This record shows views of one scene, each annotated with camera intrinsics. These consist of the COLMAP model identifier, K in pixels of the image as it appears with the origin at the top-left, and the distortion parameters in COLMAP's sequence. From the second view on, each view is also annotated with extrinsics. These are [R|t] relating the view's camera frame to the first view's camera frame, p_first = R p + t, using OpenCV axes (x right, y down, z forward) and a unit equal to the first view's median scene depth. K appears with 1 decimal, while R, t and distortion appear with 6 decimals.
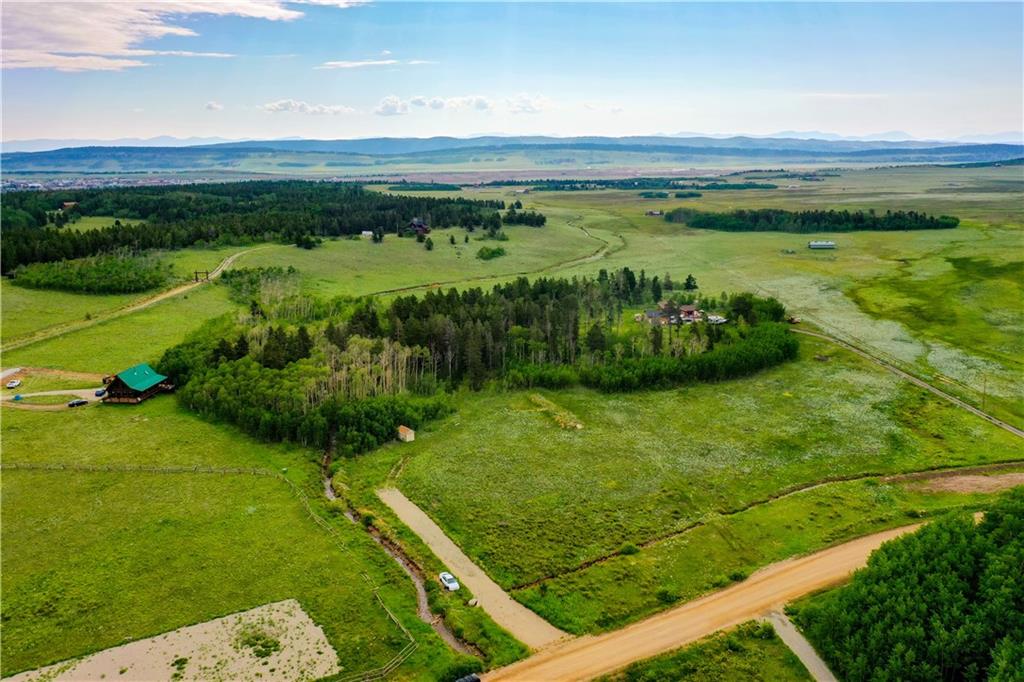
lens RADIAL K [[795.5, 0, 510.9], [0, 795.5, 338.2], [0, 0, 1]] dist [-0.005485, -0.003236]
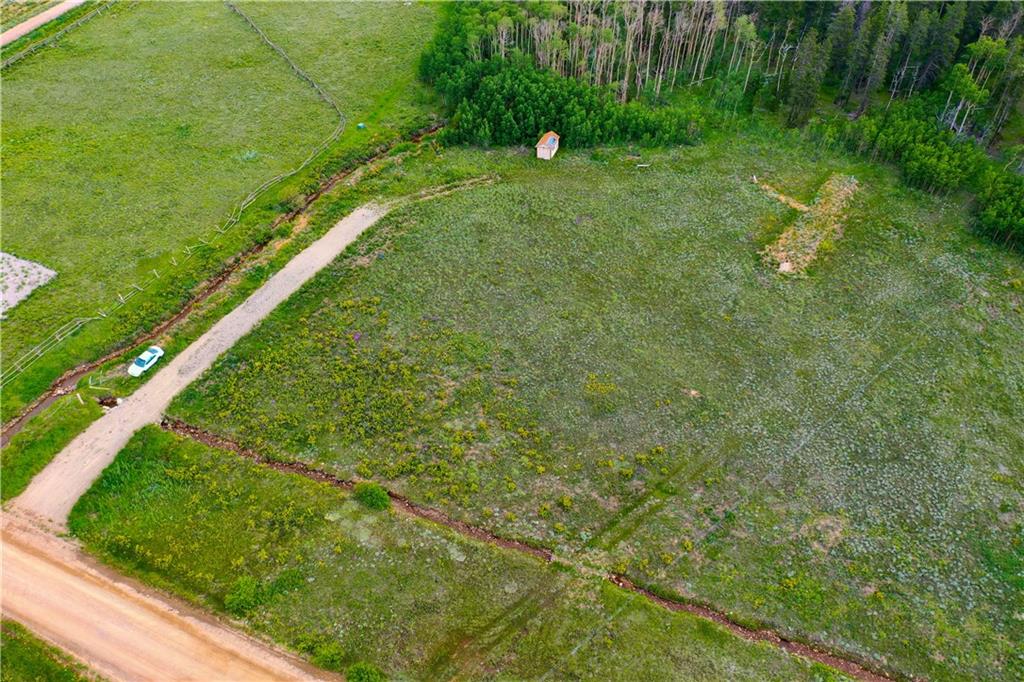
lens RADIAL K [[795.5, 0, 512.9], [0, 795.5, 340.0], [0, 0, 1]] dist [-0.005485, -0.003236]
pose [[0.546727, 0.573569, -0.610007, 0.300649], [-0.188296, 0.794092, 0.577895, -0.112606], [0.815864, -0.201089, 0.542152, 0.473298]]
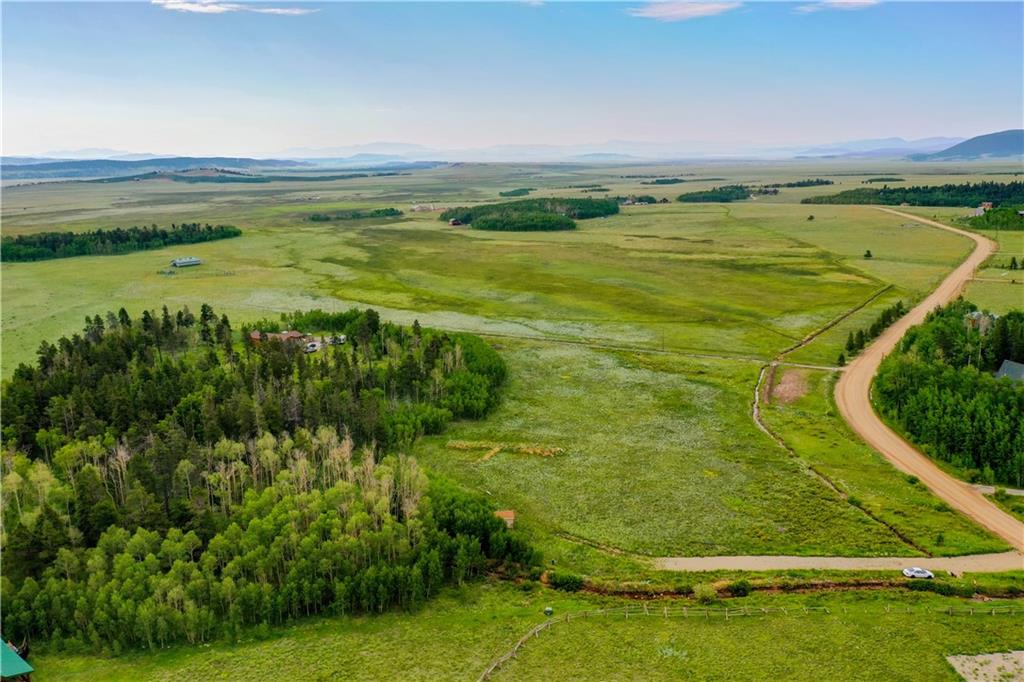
lens RADIAL K [[795.5, 0, 512.3], [0, 795.5, 337.5], [0, 0, 1]] dist [-0.005485, -0.003236]
pose [[0.522612, -0.186592, 0.831901, -0.611857], [0.203155, 0.974905, 0.091042, -0.100527], [-0.828012, 0.121425, 0.547404, 0.449501]]
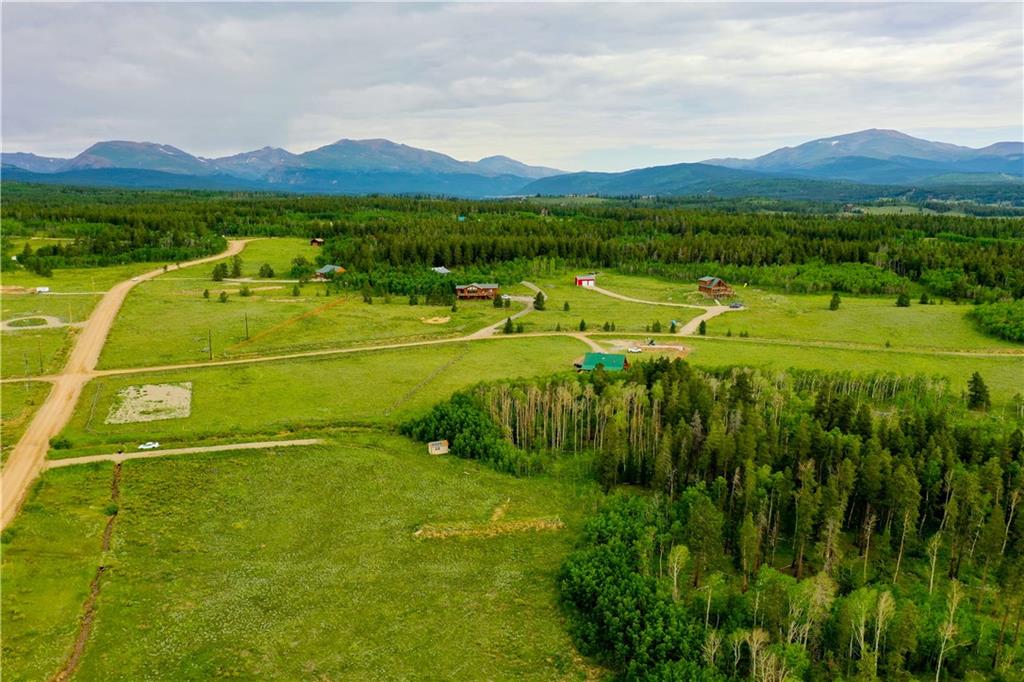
lens RADIAL K [[795.5, 0, 504.0], [0, 795.5, 340.4], [0, 0, 1]] dist [-0.005485, -0.003236]
pose [[-0.246126, 0.187504, -0.950928, 0.642452], [-0.208873, 0.947796, 0.240948, -0.221445], [0.946464, 0.257926, -0.194113, 1.025114]]
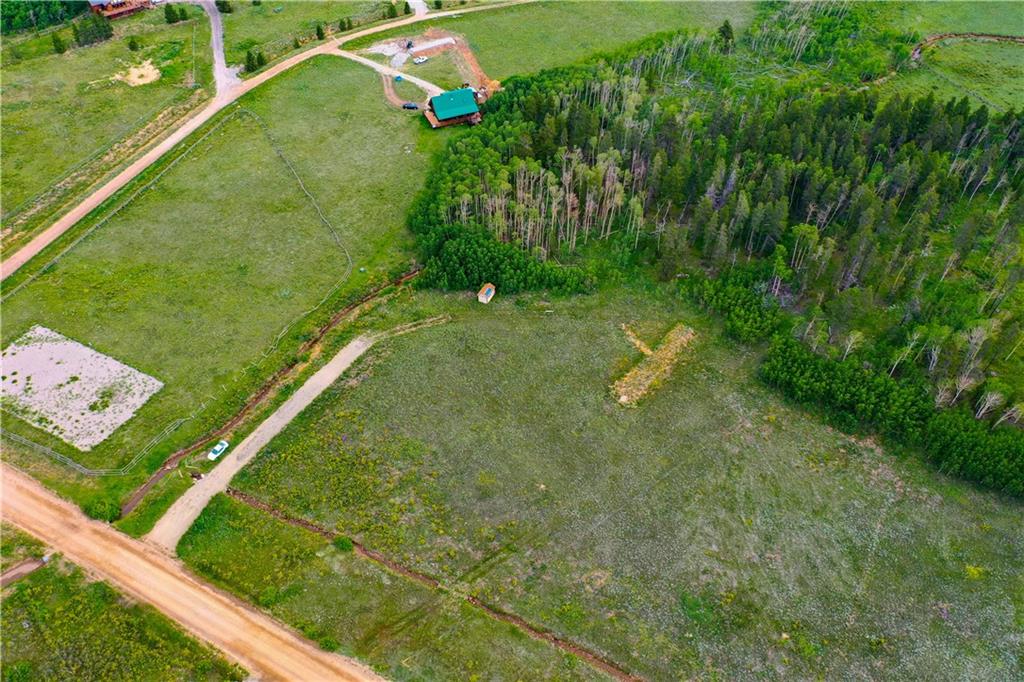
lens RADIAL K [[795.5, 0, 511.5], [0, 795.5, 336.7], [0, 0, 1]] dist [-0.005485, -0.003236]
pose [[0.489919, 0.612164, -0.620673, 0.444383], [-0.194592, 0.770798, 0.606633, -0.372303], [0.849773, -0.176423, 0.496751, 0.430519]]
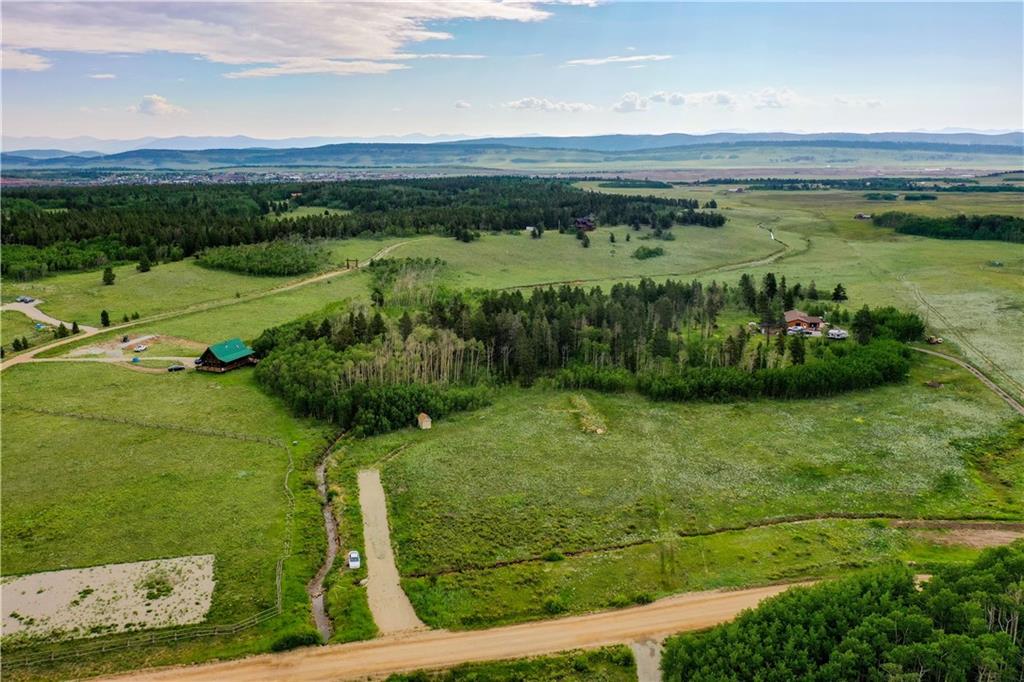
lens RADIAL K [[795.5, 0, 510.8], [0, 795.5, 337.2], [0, 0, 1]] dist [-0.005485, -0.003236]
pose [[0.960057, 0.066201, -0.271859, 0.209202], [-0.065460, 0.997785, 0.011804, -0.008028], [0.272038, 0.006464, 0.962265, 0.021790]]
